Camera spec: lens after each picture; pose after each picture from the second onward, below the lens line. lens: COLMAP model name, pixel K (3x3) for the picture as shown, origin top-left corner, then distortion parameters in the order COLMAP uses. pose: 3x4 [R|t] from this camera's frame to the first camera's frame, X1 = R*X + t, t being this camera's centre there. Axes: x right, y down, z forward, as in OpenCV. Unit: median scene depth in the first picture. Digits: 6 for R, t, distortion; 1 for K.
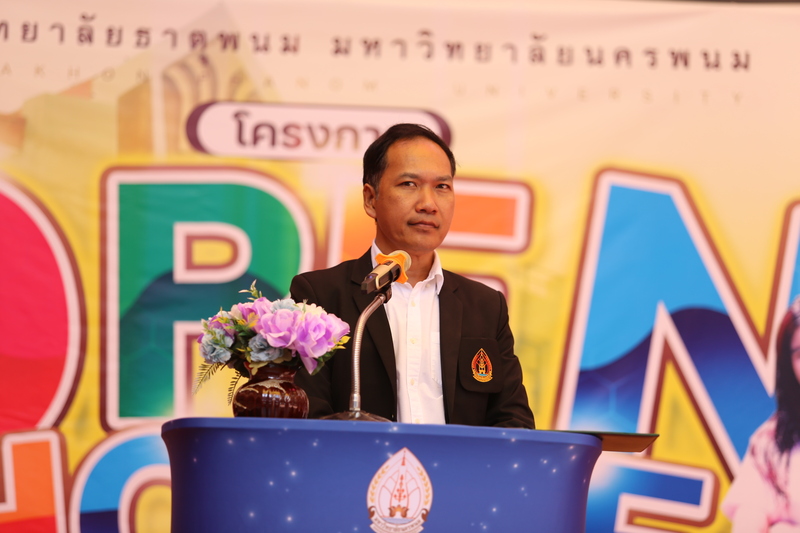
lens RADIAL K [[3728.0, 0, 398.0], [0, 3728.0, 266.3], [0, 0, 1]] dist [0.821765, 0.000000]
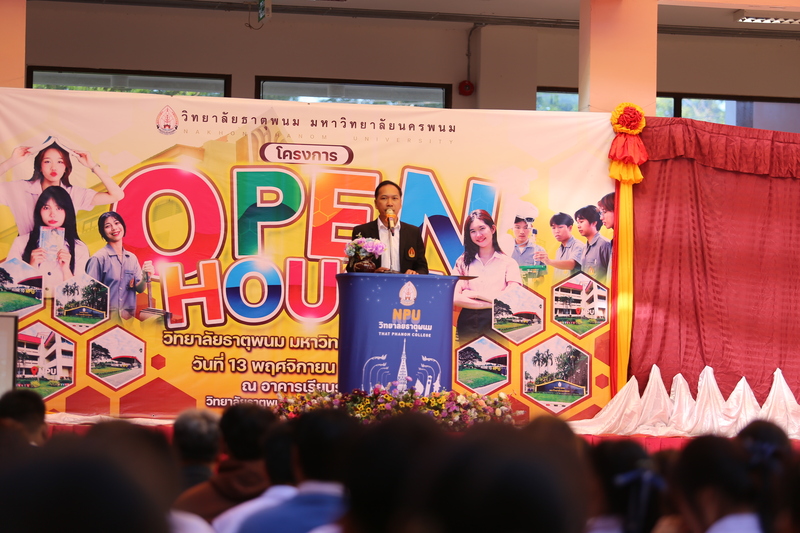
lens RADIAL K [[2694.5, 0, 402.5], [0, 2694.5, 264.1], [0, 0, 1]] dist [0.253578, 0.000000]
pose [[0.988656, -0.004836, 0.150119, -0.256538], [-0.006634, 0.997100, 0.075810, -0.107963], [-0.150050, -0.075946, 0.985757, -1.031351]]
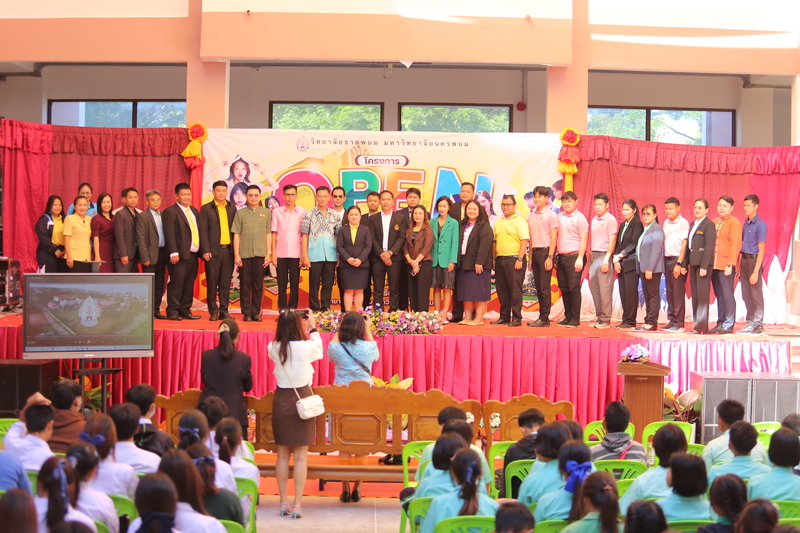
lens RADIAL K [[1637.0, 0, 400.4], [0, 1637.0, 271.4], [0, 0, 1]] dist [-0.245207, 0.000000]
pose [[0.998873, -0.015780, -0.044762, 0.099106], [0.022432, 0.988089, 0.152242, -0.221671], [0.041827, -0.153074, 0.987329, -1.177982]]
